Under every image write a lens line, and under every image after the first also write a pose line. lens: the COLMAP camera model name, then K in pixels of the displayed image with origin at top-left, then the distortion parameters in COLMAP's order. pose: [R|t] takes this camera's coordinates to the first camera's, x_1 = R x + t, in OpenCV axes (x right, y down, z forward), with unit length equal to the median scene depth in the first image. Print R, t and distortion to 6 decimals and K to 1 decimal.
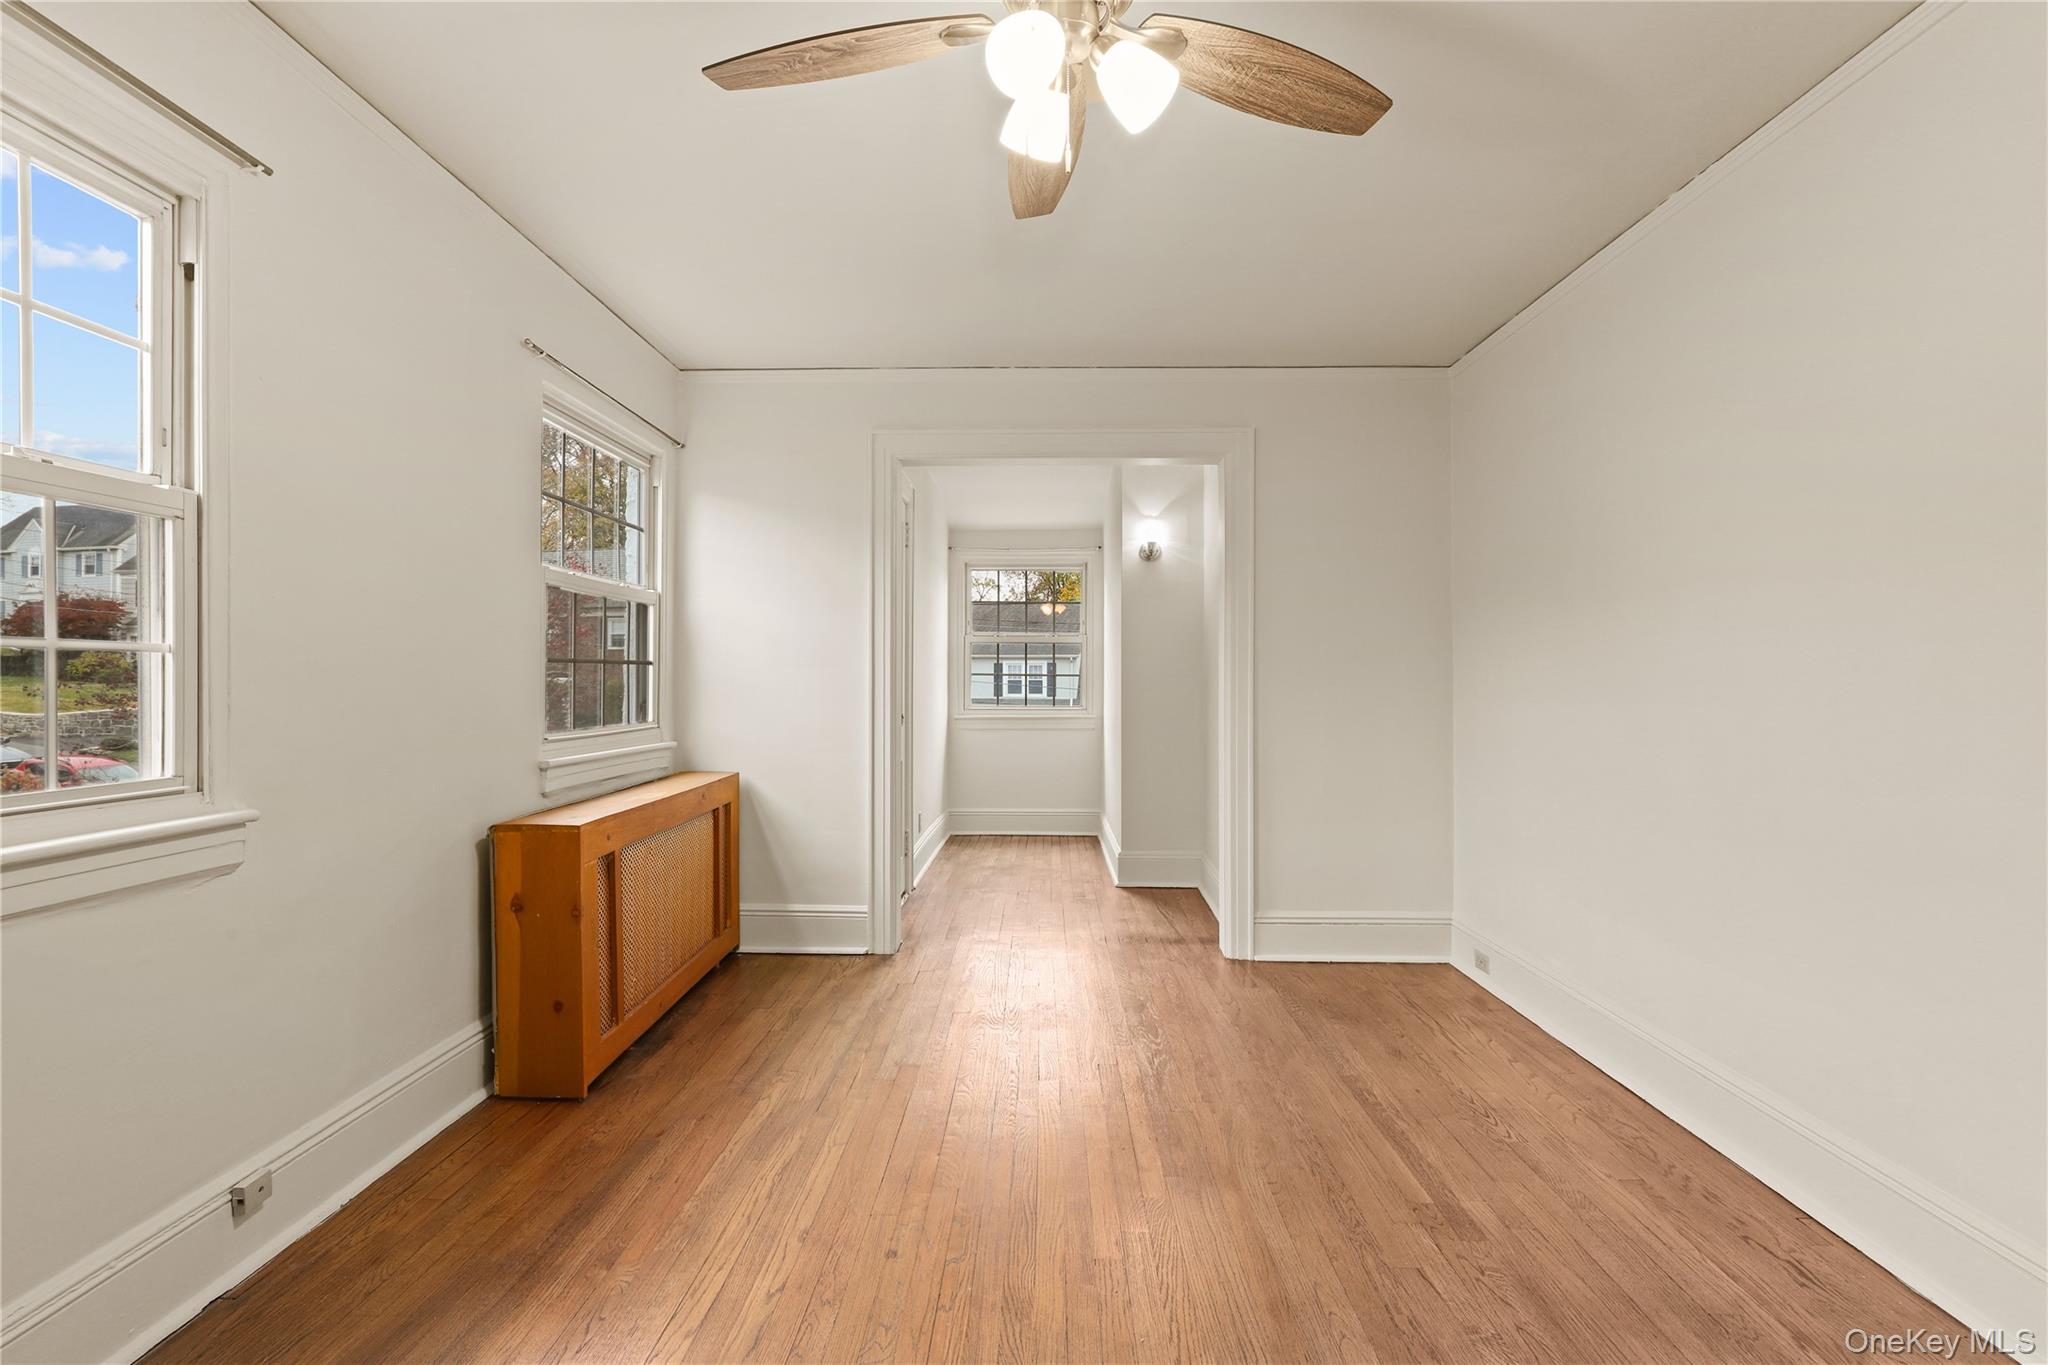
lens RADIAL K [[938.9, 0, 1018.3], [0, 938.9, 680.9], [0, 0, 1]] dist [-0.020864, 0.006955]
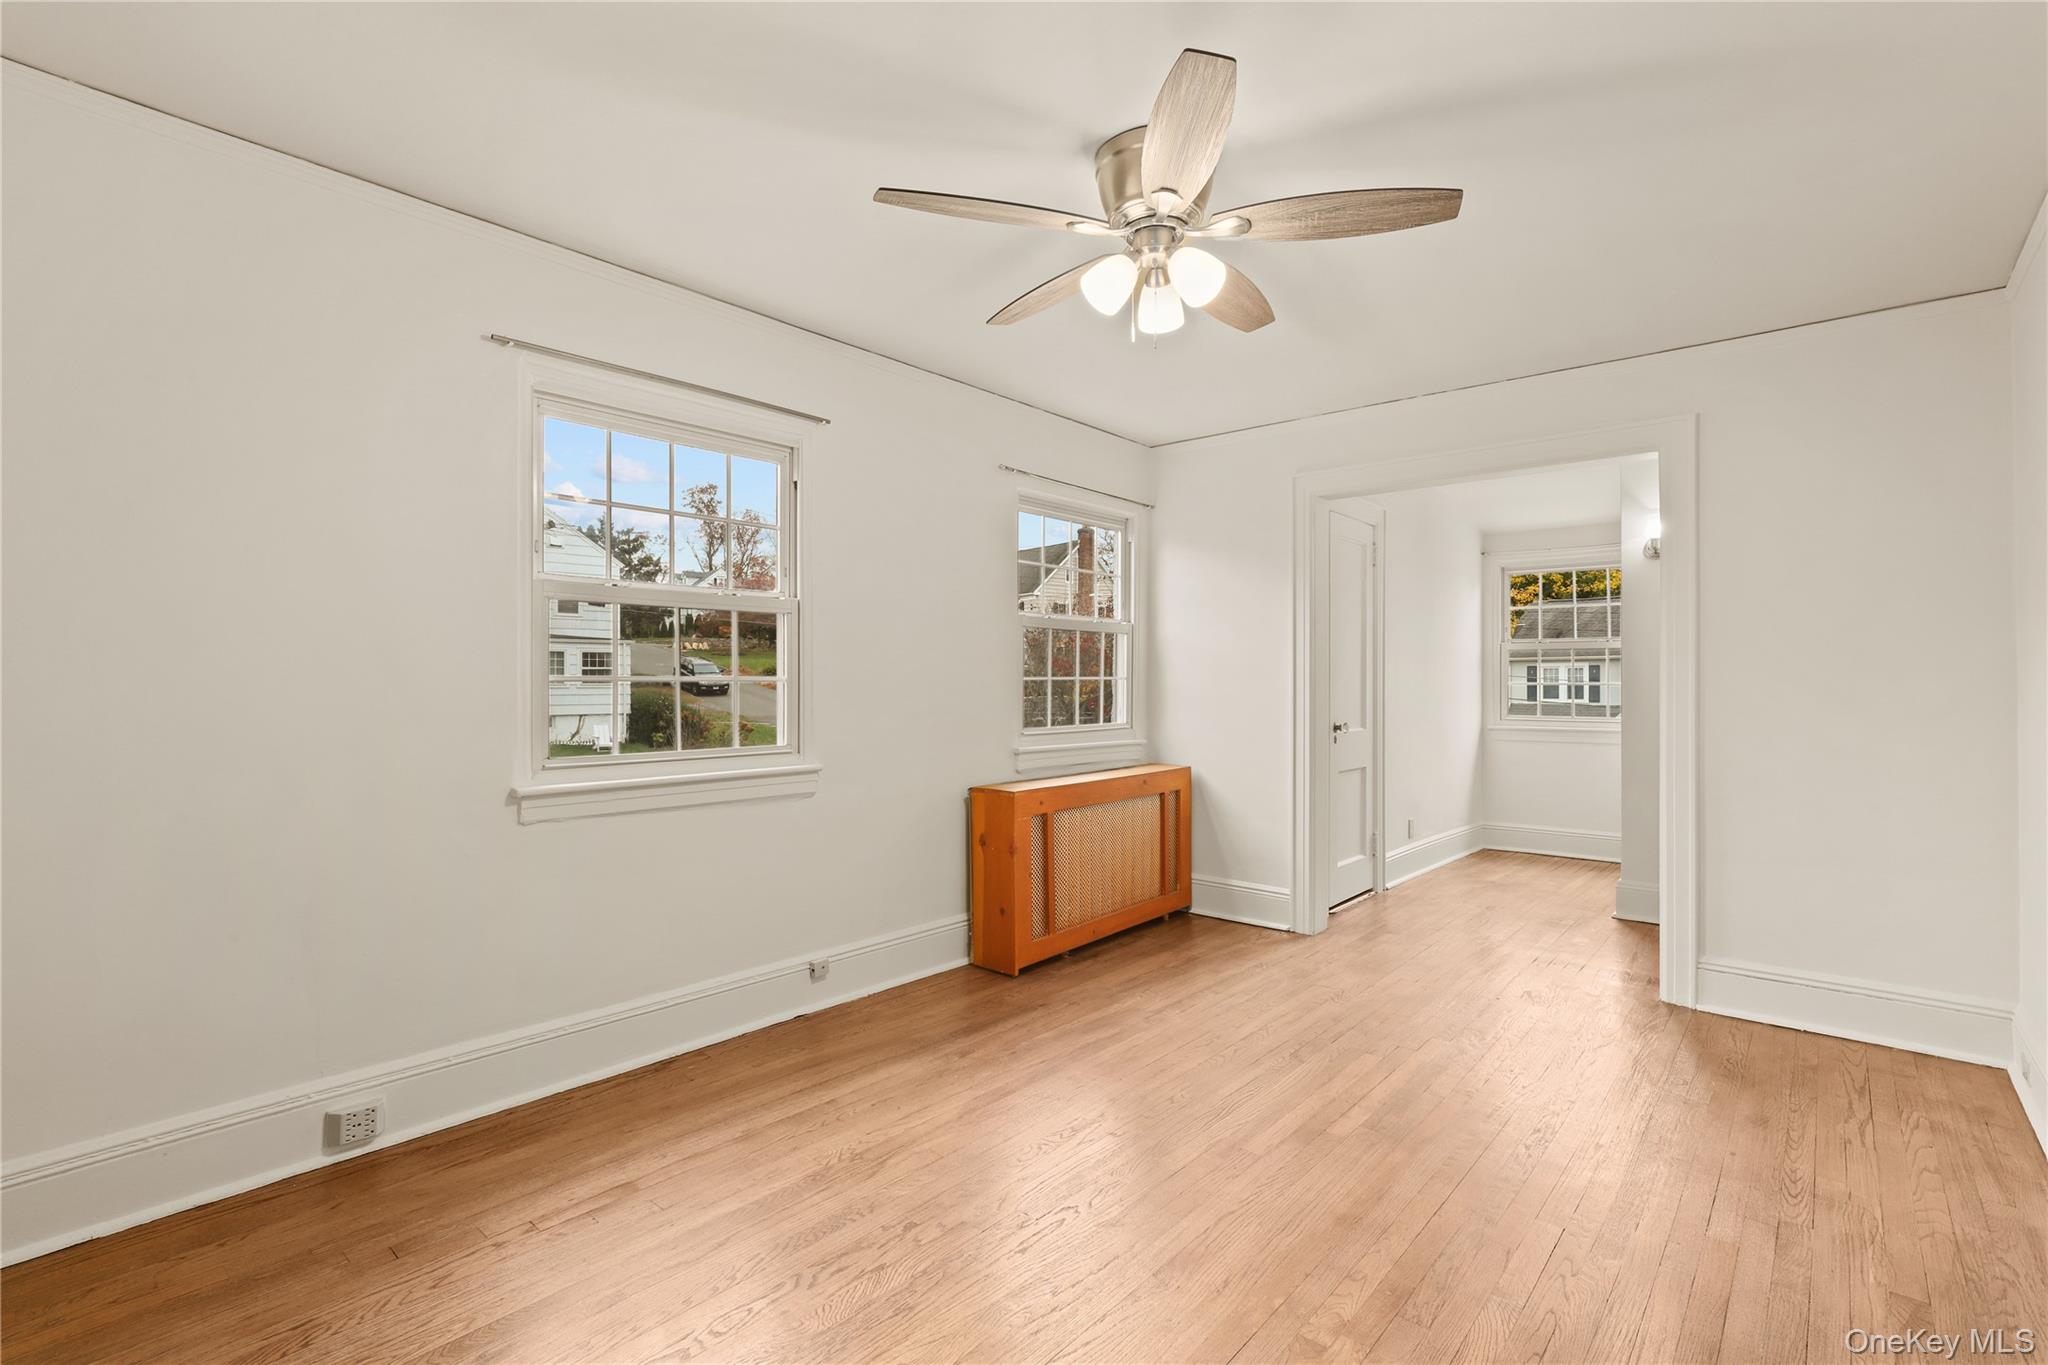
lens RADIAL K [[938.9, 0, 1025.0], [0, 938.9, 680.3], [0, 0, 1]] dist [-0.020864, 0.006955]
pose [[0.770343, -0.001136, -0.637628, 0.425877], [-0.000805, 0.999996, -0.002753, -0.016160], [0.637629, 0.002634, 0.770339, -0.120414]]
